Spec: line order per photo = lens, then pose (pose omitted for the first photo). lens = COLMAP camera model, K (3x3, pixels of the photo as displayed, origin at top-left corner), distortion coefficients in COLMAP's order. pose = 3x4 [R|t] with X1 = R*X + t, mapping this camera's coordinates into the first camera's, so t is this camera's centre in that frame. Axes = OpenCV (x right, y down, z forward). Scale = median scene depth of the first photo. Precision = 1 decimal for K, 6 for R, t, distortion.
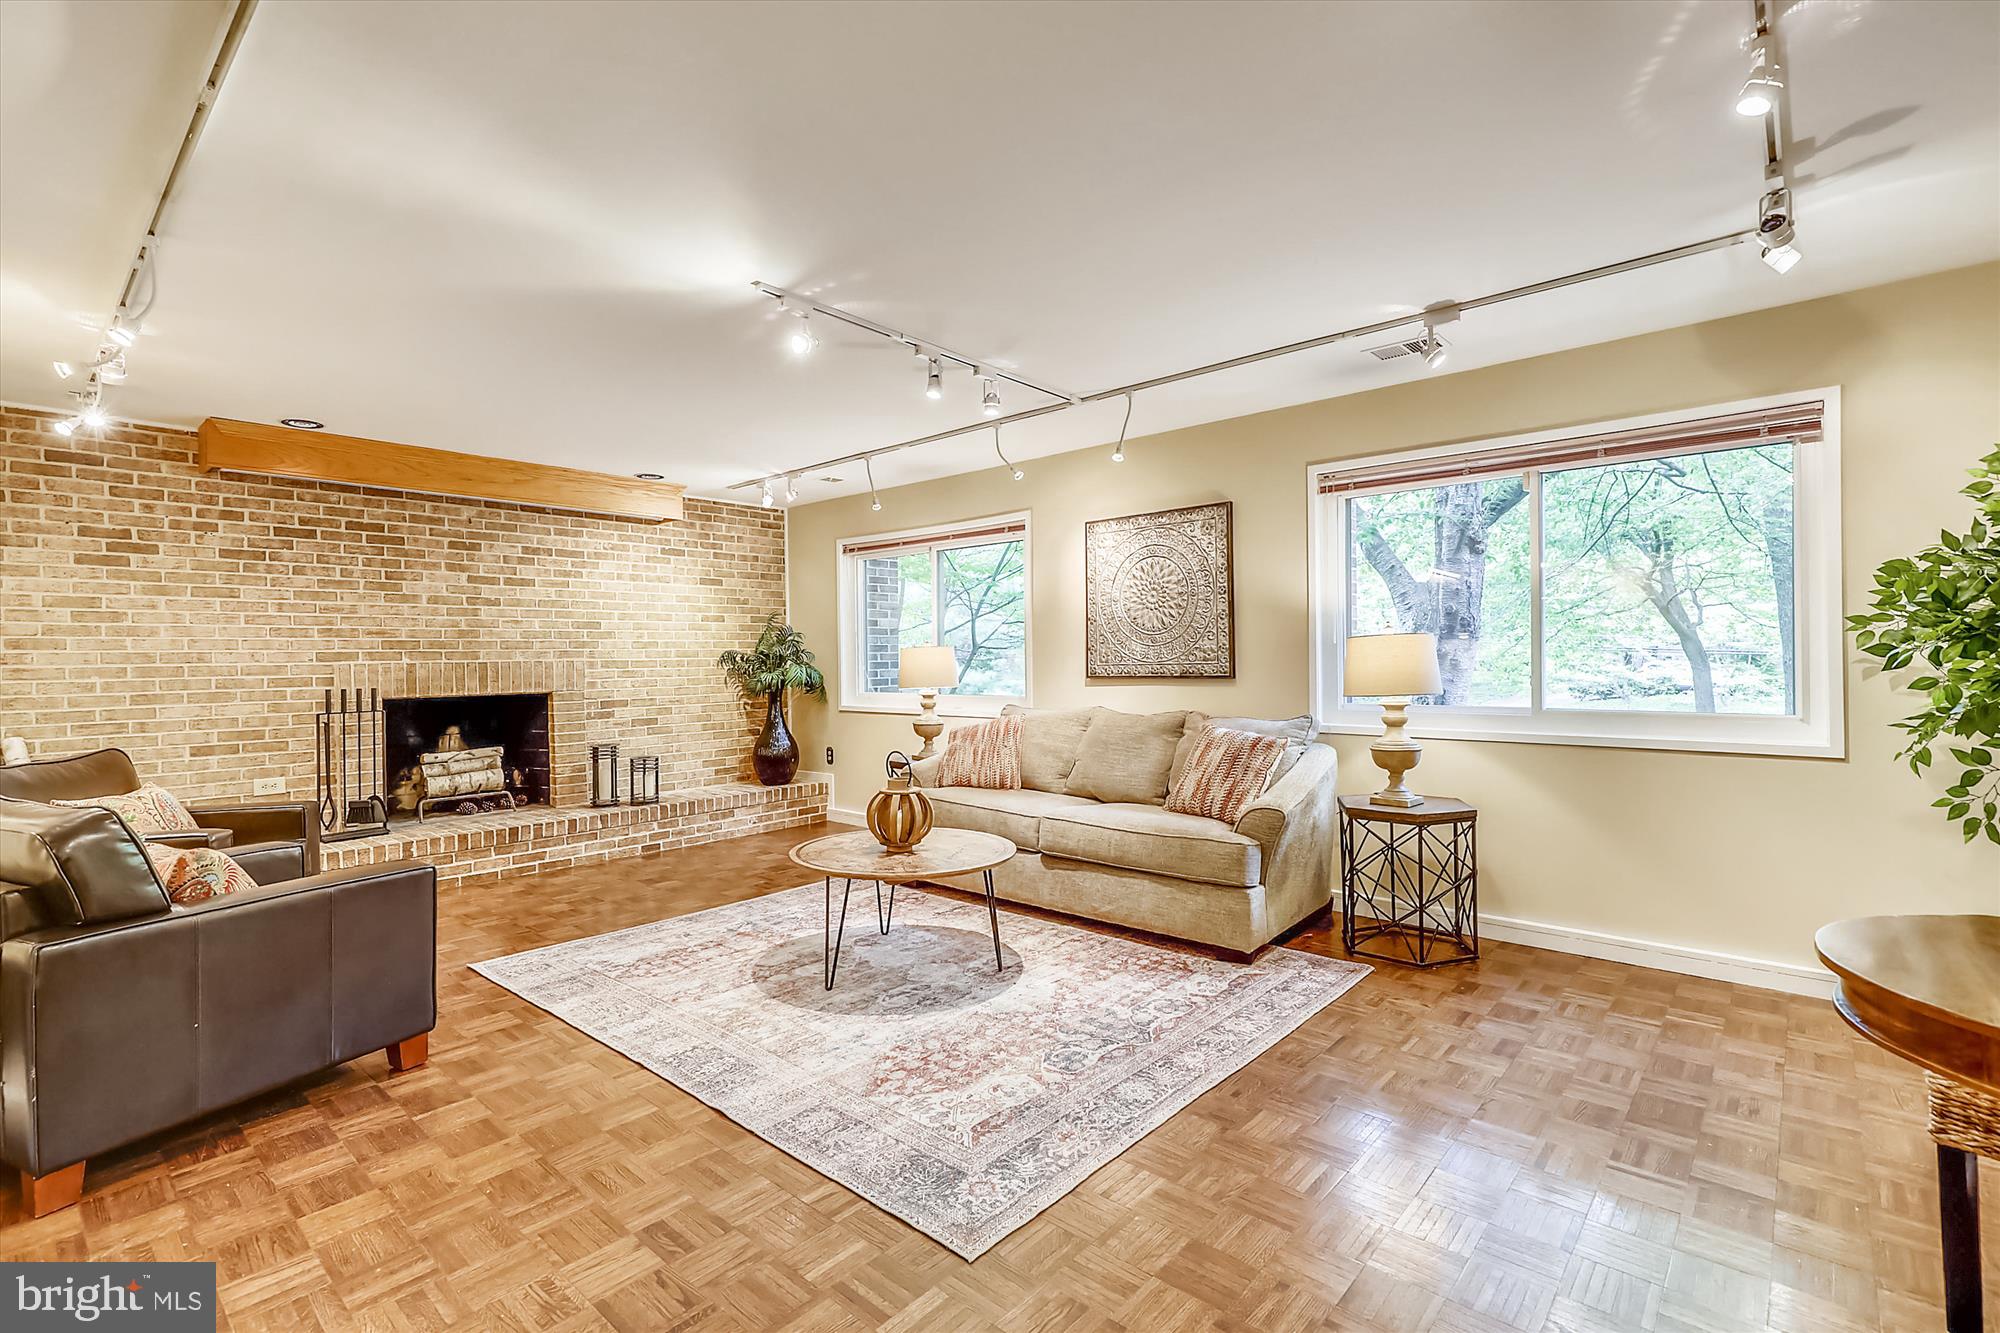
lens RADIAL K [[895.4, 0, 1012.4], [0, 895.4, 655.0], [0, 0, 1]] dist [0.004070, -0.000200]
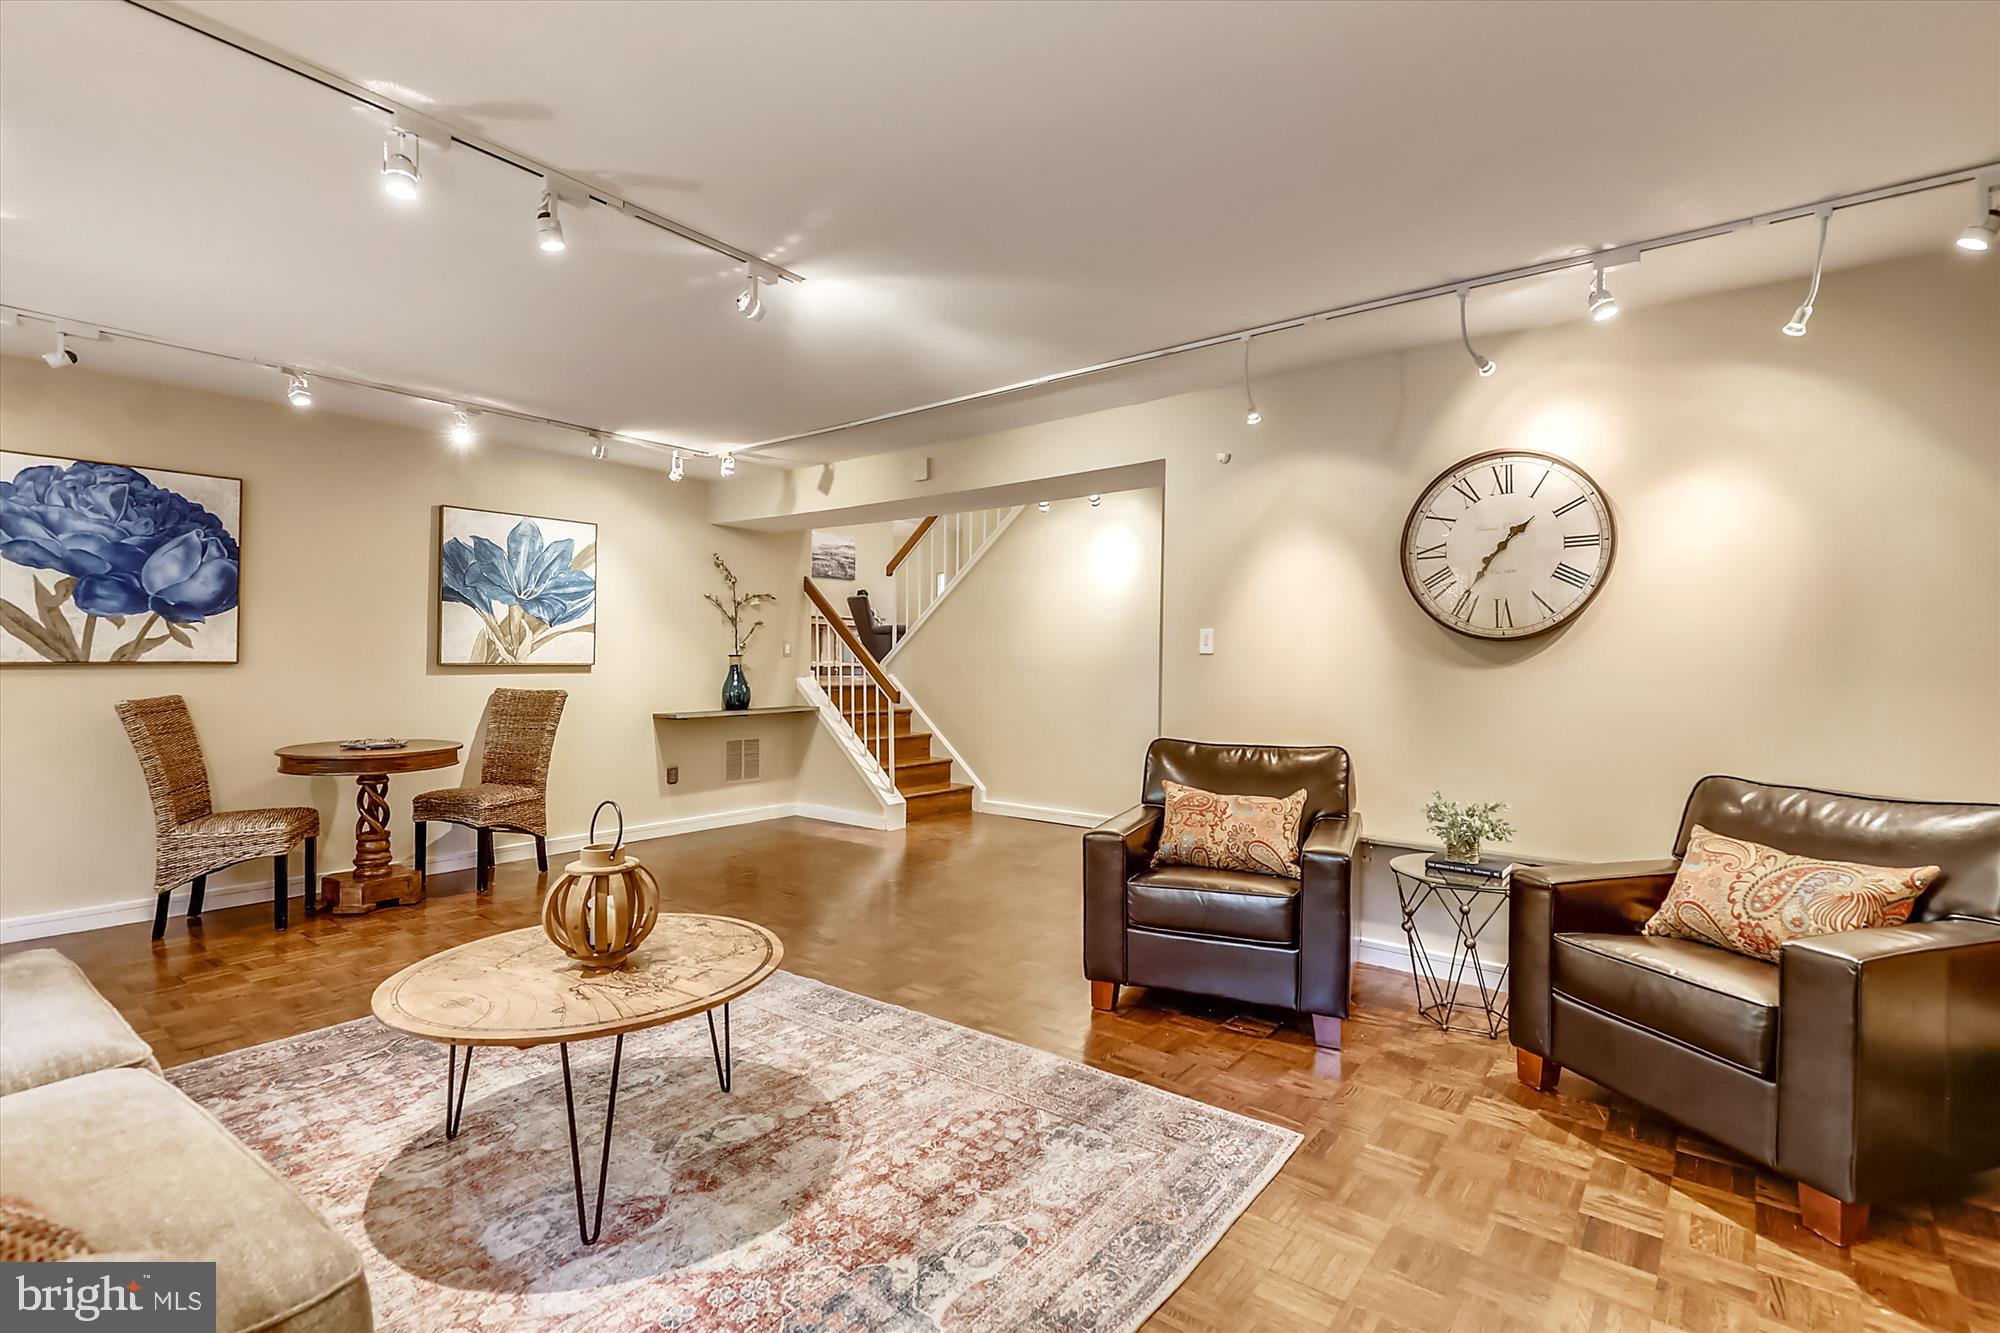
lens RADIAL K [[895.4, 0, 1001.8], [0, 895.4, 656.7], [0, 0, 1]] dist [0.004070, -0.000200]
pose [[-0.998419, 0.005567, -0.055937, -0.329701], [0.005984, 0.999956, -0.007287, 0.011150], [0.055894, -0.007610, -0.998408, 1.469940]]
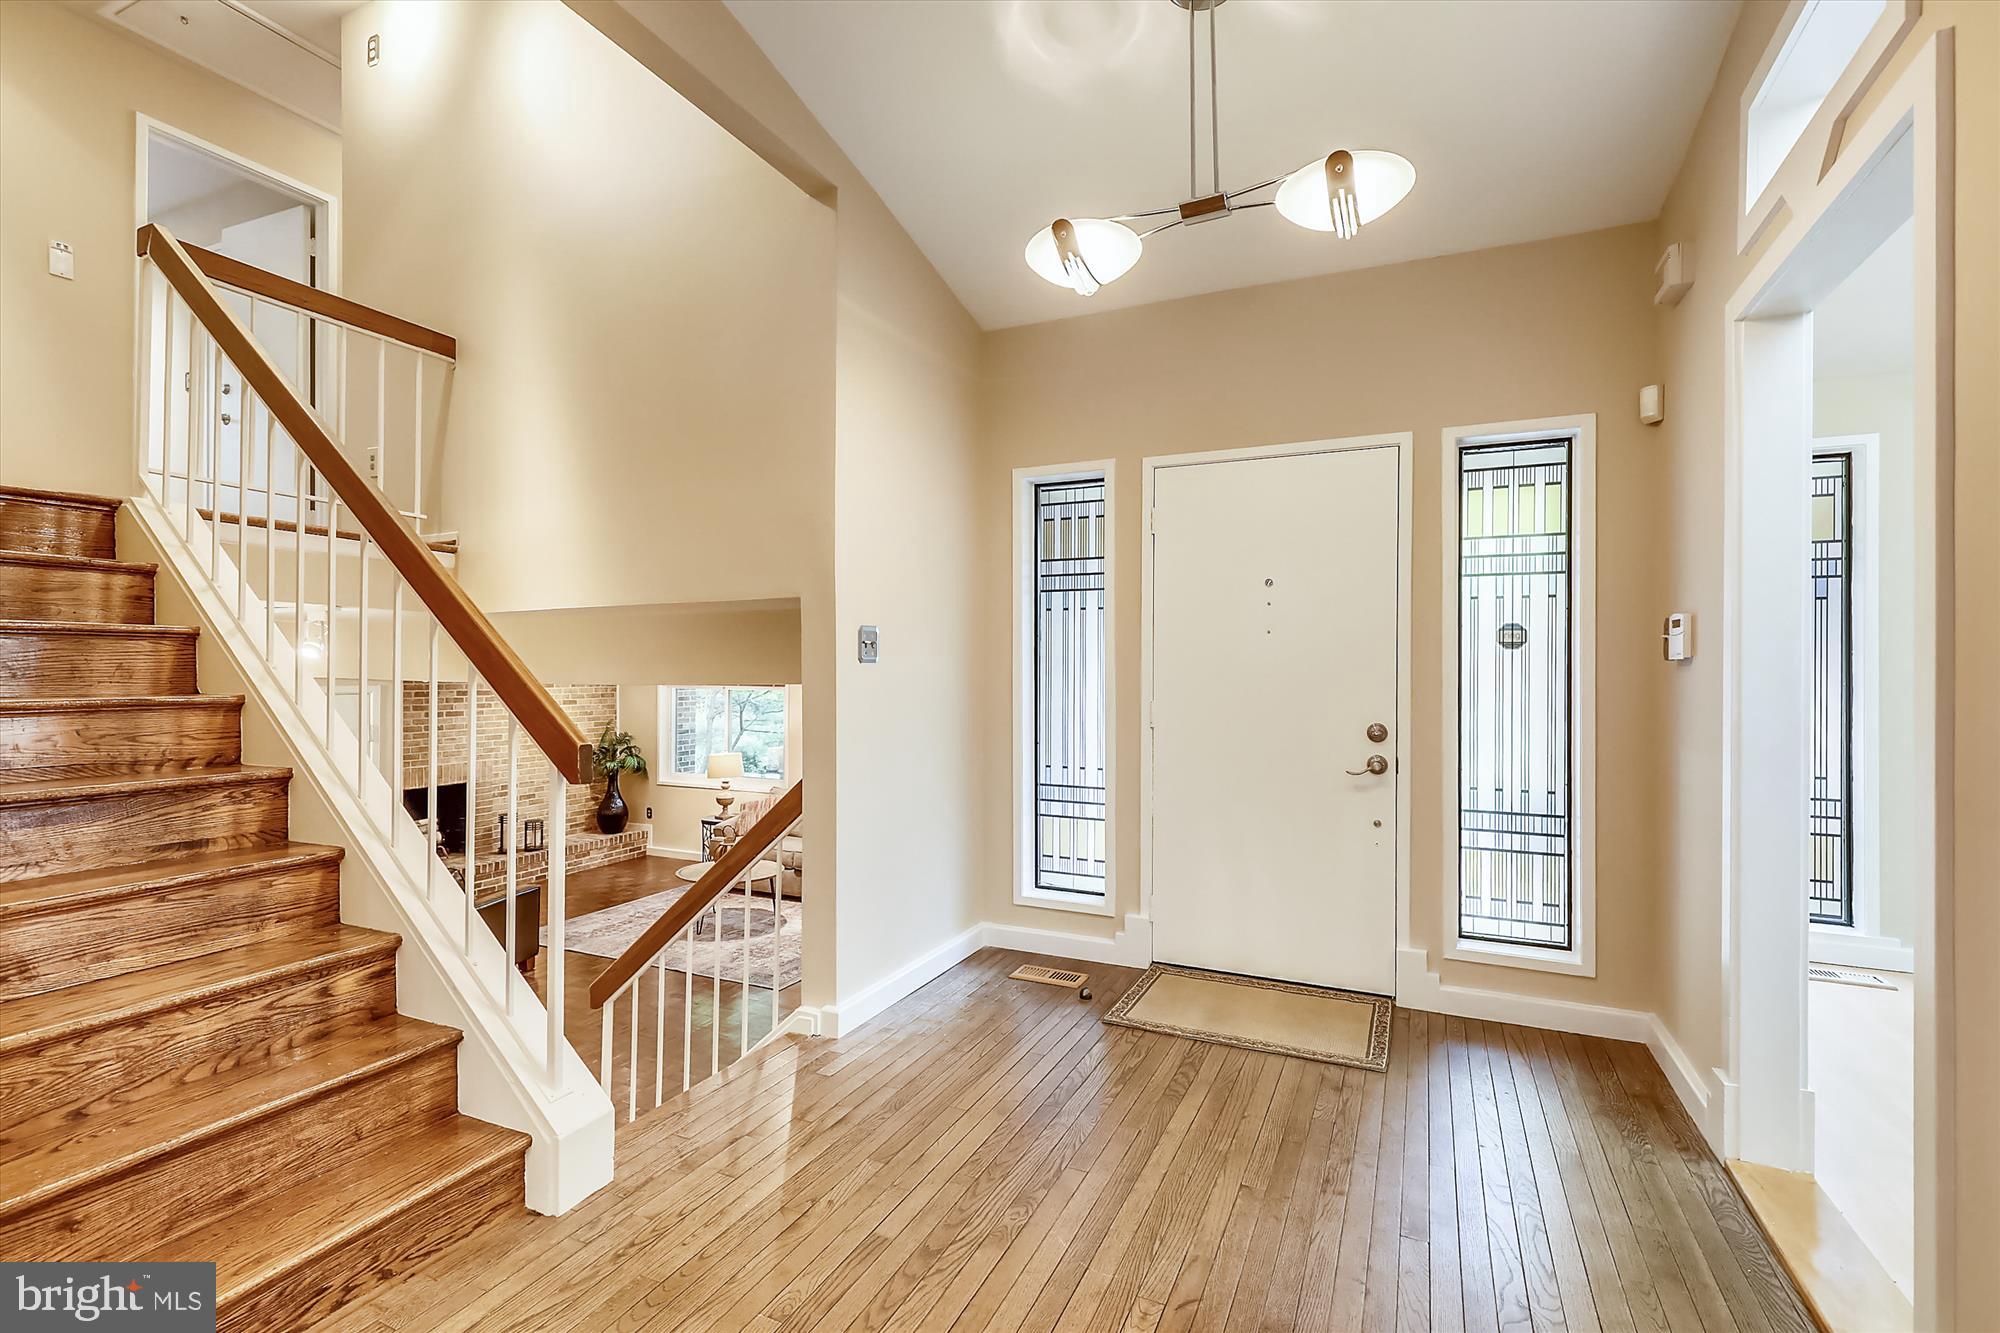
lens RADIAL K [[895.4, 0, 1001.6], [0, 895.4, 670.1], [0, 0, 1]] dist [0.004070, -0.000200]
pose [[0.960338, 0.014782, 0.278447, -0.091986], [-0.015633, 0.999877, 0.000836, -0.249528], [-0.278401, -0.005156, 0.960451, -1.127019]]
